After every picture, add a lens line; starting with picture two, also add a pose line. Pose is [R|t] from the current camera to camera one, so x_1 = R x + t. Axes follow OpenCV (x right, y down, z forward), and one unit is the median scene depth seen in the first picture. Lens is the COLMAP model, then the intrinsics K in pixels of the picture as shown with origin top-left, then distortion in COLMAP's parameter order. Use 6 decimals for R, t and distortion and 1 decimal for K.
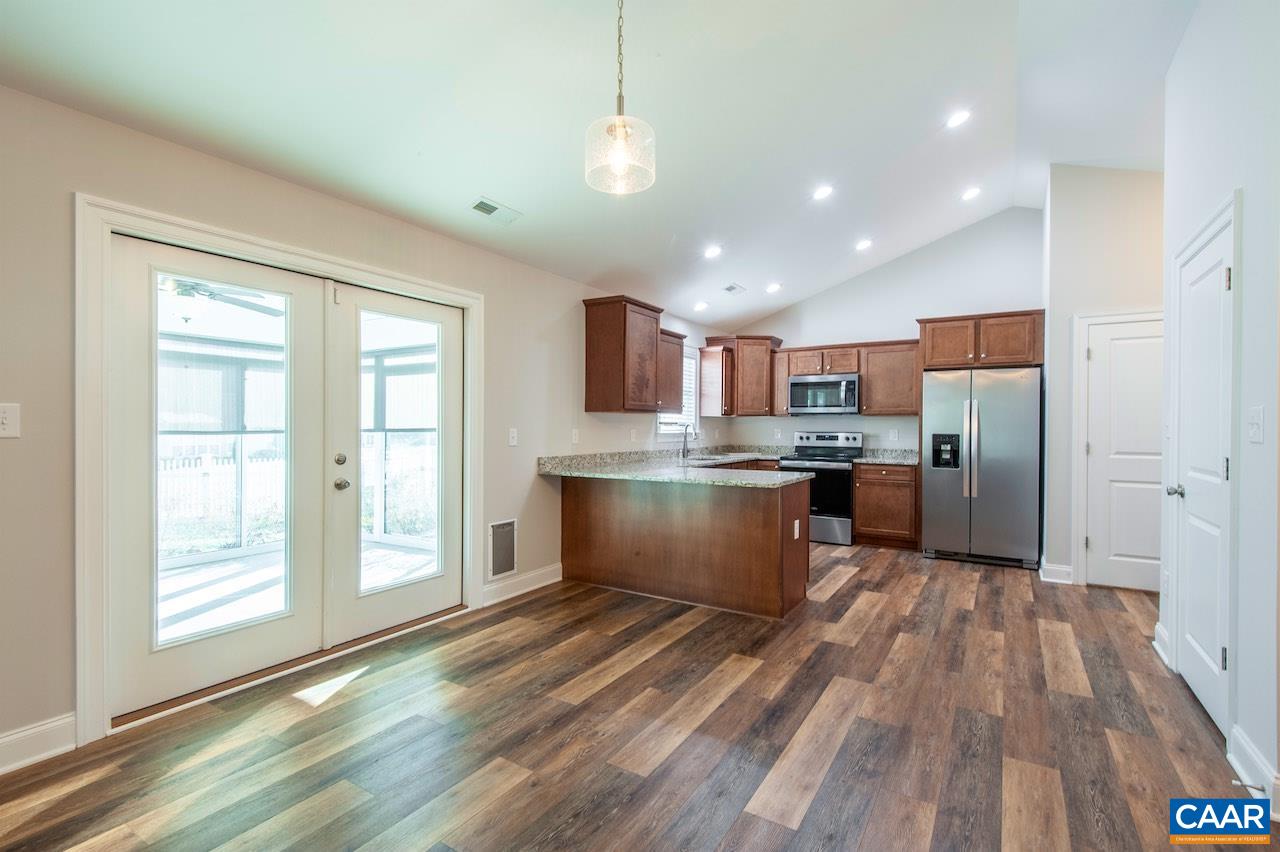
lens RADIAL K [[582.1, 0, 637.4], [0, 582.1, 428.0], [0, 0, 1]] dist [0.026132, -0.013265]
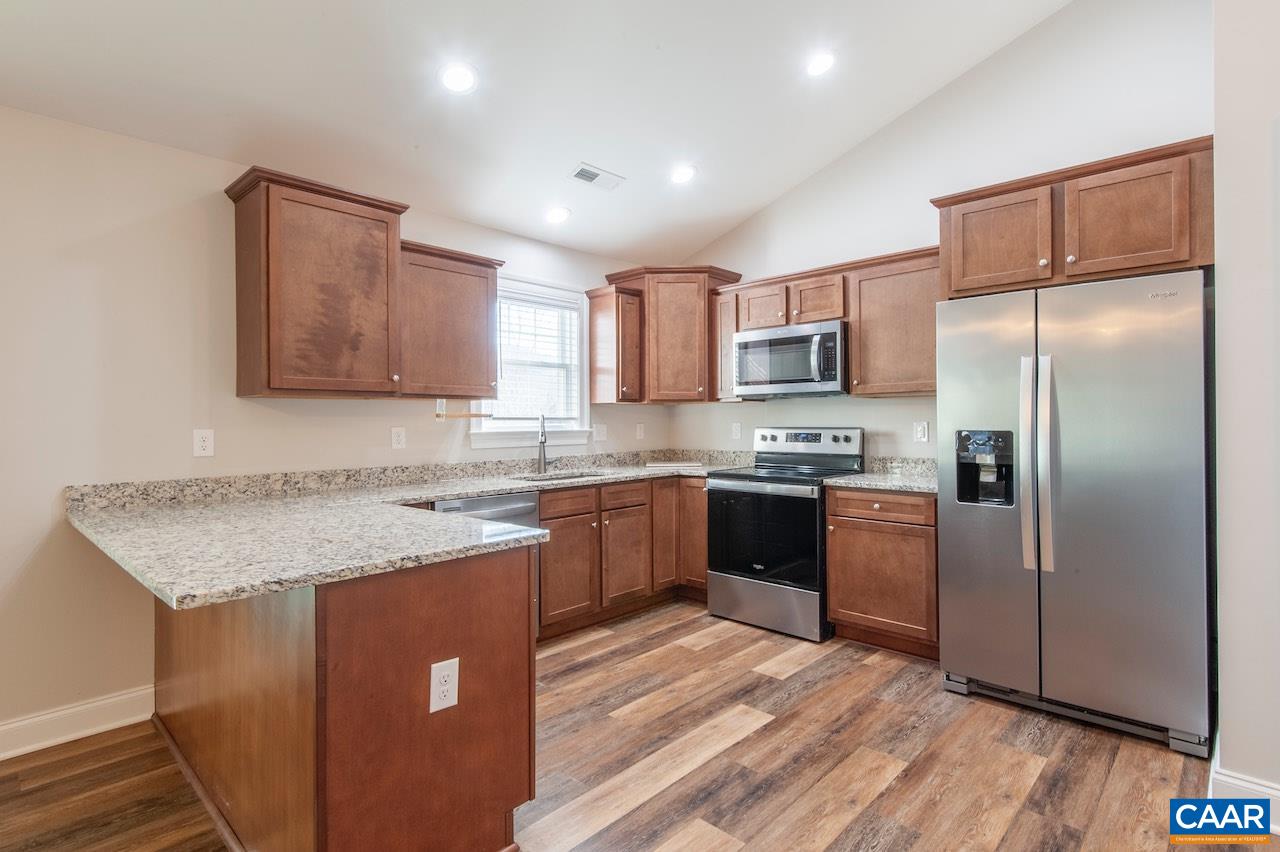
lens RADIAL K [[630.0, 0, 639.4], [0, 630.0, 417.3], [0, 0, 1]] dist [0.018628, -0.007148]
pose [[0.980347, -0.014242, -0.196765, 0.378701], [0.012503, 0.999871, -0.010077, 0.001563], [0.196883, 0.007419, 0.980399, 0.477837]]
